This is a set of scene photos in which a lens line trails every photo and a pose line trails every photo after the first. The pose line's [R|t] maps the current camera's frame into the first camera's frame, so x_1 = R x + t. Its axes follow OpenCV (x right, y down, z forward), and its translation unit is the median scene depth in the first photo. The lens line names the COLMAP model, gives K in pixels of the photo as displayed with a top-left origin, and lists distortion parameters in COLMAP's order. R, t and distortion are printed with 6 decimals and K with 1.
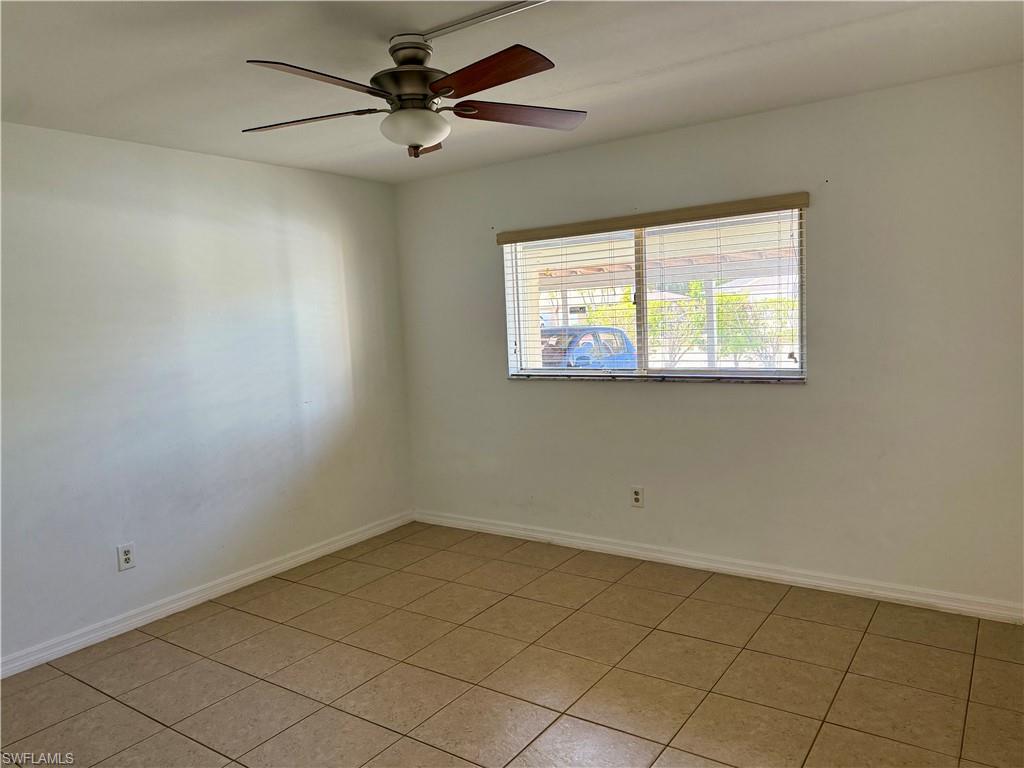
lens RADIAL K [[725.9, 0, 512.0], [0, 725.9, 384.0], [0, 0, 1]] dist [-0.000576, -0.000113]
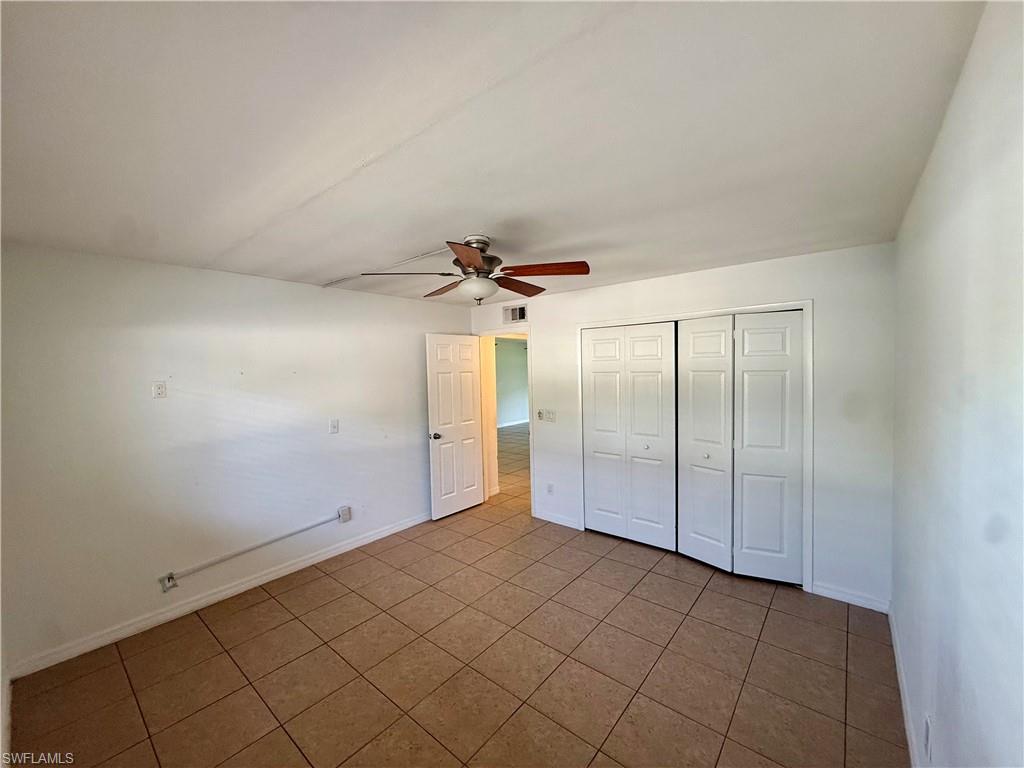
lens RADIAL K [[408.1, 0, 512.0], [0, 408.1, 384.0], [0, 0, 1]] dist [-0.001885, 0.000234]
pose [[-0.994171, 0.067380, 0.084162, -0.245484], [0.078843, 0.986824, 0.141289, -0.228826], [-0.073533, 0.147101, -0.986384, 1.727357]]
